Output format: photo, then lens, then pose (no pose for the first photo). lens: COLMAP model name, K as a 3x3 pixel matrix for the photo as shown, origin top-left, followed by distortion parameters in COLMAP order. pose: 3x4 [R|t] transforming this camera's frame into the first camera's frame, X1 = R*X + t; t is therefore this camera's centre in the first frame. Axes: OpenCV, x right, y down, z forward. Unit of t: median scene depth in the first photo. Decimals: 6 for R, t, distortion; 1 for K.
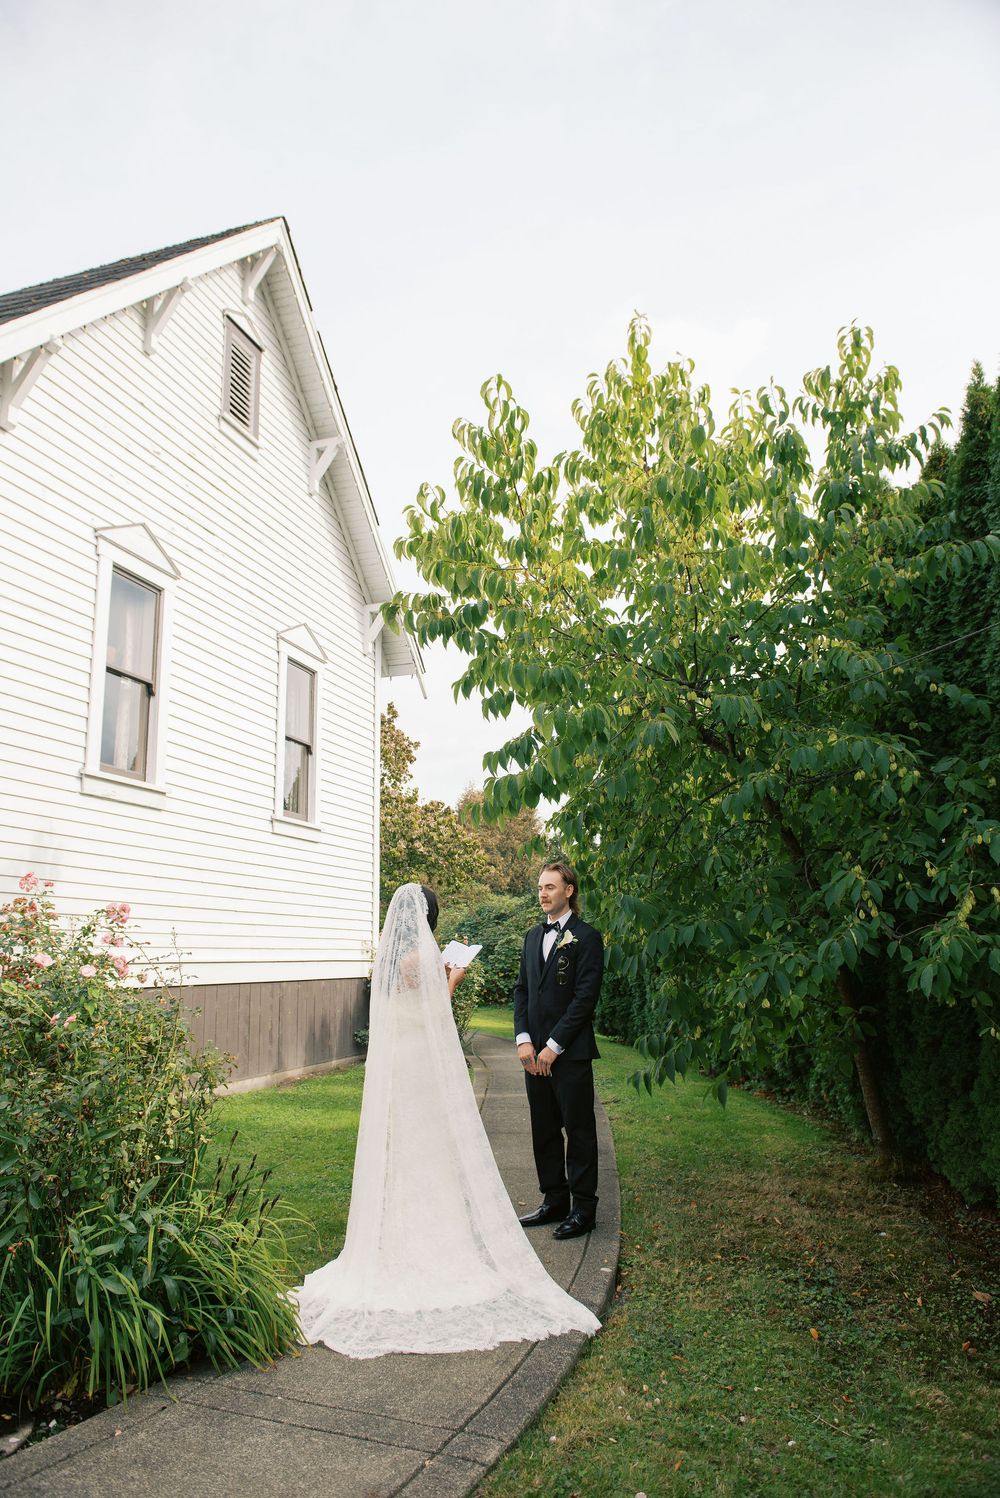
lens RADIAL K [[1020.1, 0, 507.8], [0, 1020.1, 784.5], [0, 0, 1]] dist [-0.052902, -0.000398]
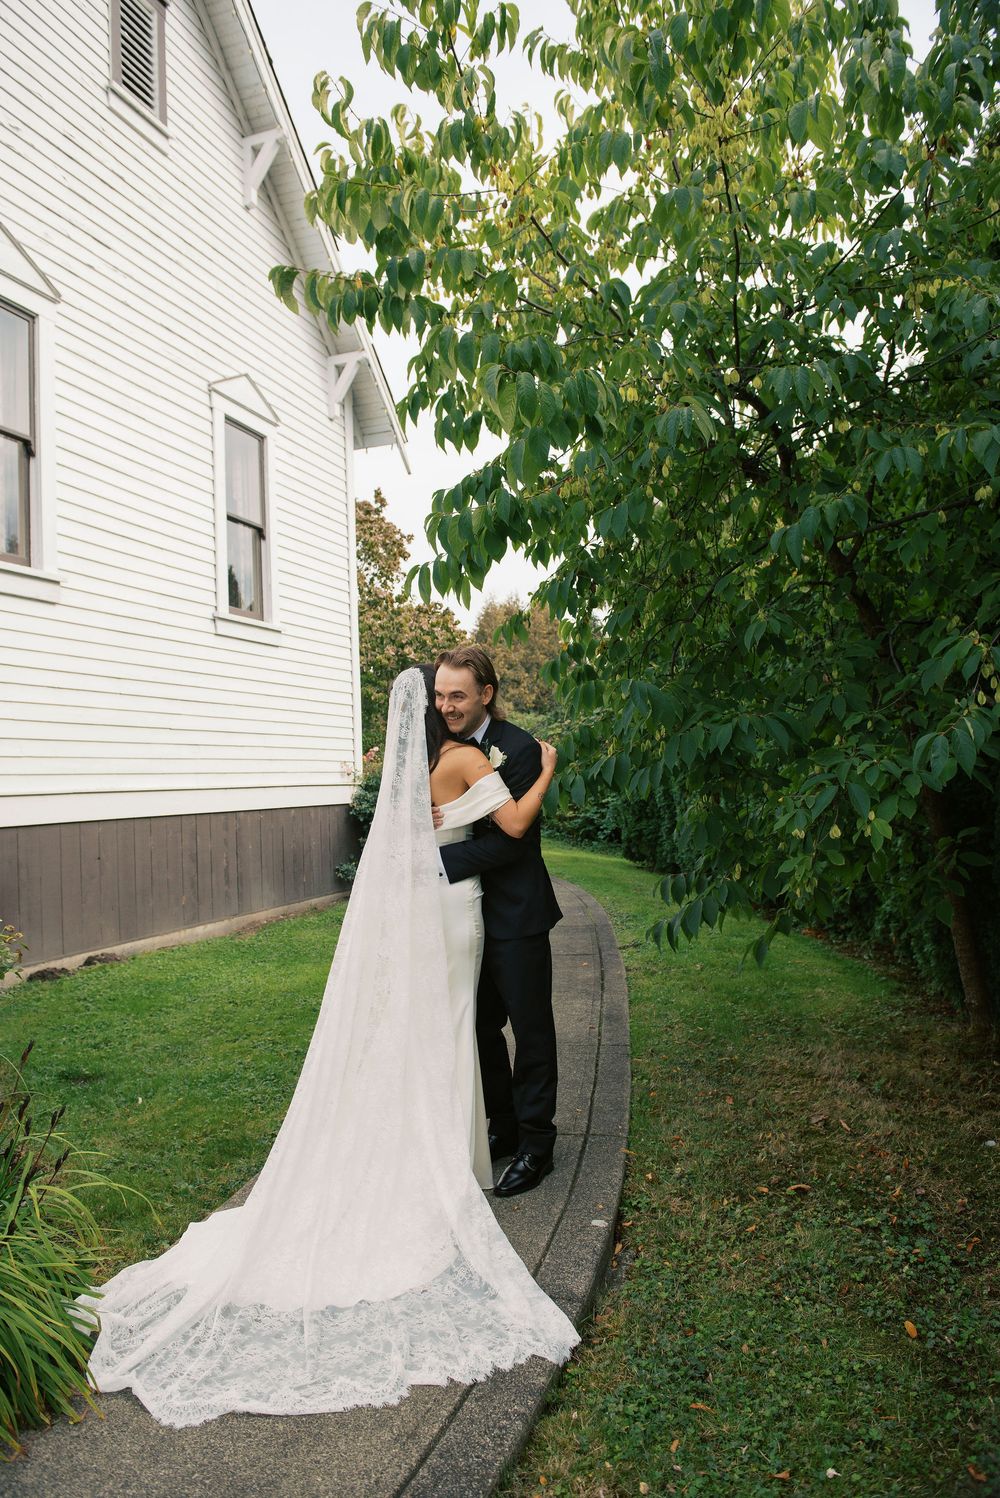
lens RADIAL K [[1037.9, 0, 496.6], [0, 1037.9, 776.8], [0, 0, 1]] dist [-0.037895, -0.001350]
pose [[0.998796, -0.021167, -0.044252, 0.045451], [0.028176, 0.986004, 0.164322, 0.045575], [0.040154, -0.165371, 0.985414, 0.248322]]
